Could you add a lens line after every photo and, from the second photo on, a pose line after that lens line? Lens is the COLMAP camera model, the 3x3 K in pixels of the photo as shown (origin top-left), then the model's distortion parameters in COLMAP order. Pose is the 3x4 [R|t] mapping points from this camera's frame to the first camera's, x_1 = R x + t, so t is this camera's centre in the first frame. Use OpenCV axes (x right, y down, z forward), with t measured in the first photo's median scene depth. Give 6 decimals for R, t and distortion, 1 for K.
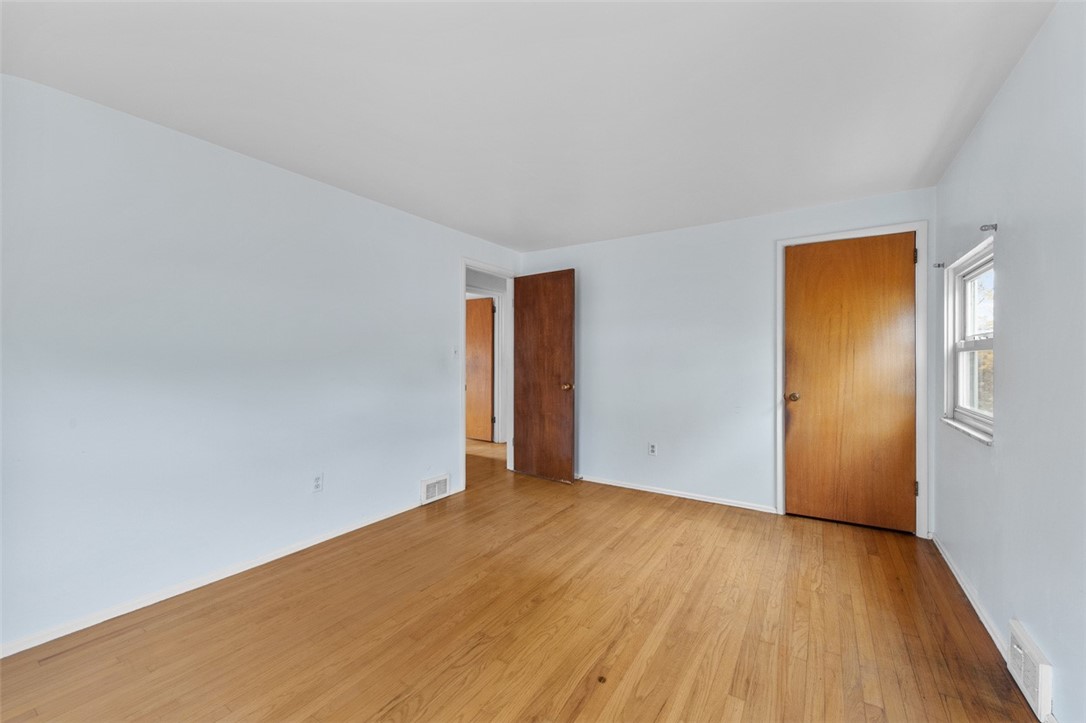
lens RADIAL K [[428.4, 0, 542.7], [0, 428.4, 360.8], [0, 0, 1]] dist [0.007583, -0.003241]
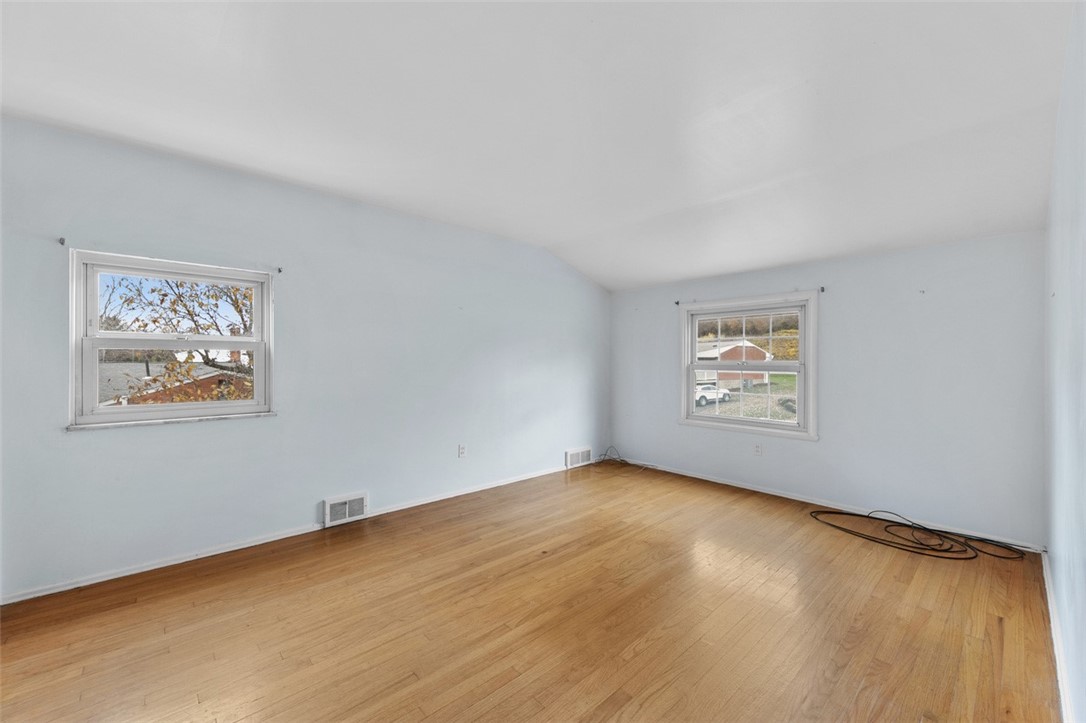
lens RADIAL K [[428.4, 0, 543.2], [0, 428.4, 360.5], [0, 0, 1]] dist [0.007583, -0.003241]
pose [[-0.966659, -0.004077, 0.256033, -0.216818], [-0.002879, 0.999983, 0.005055, -0.002909], [-0.256049, 0.004149, -0.966655, 2.030299]]
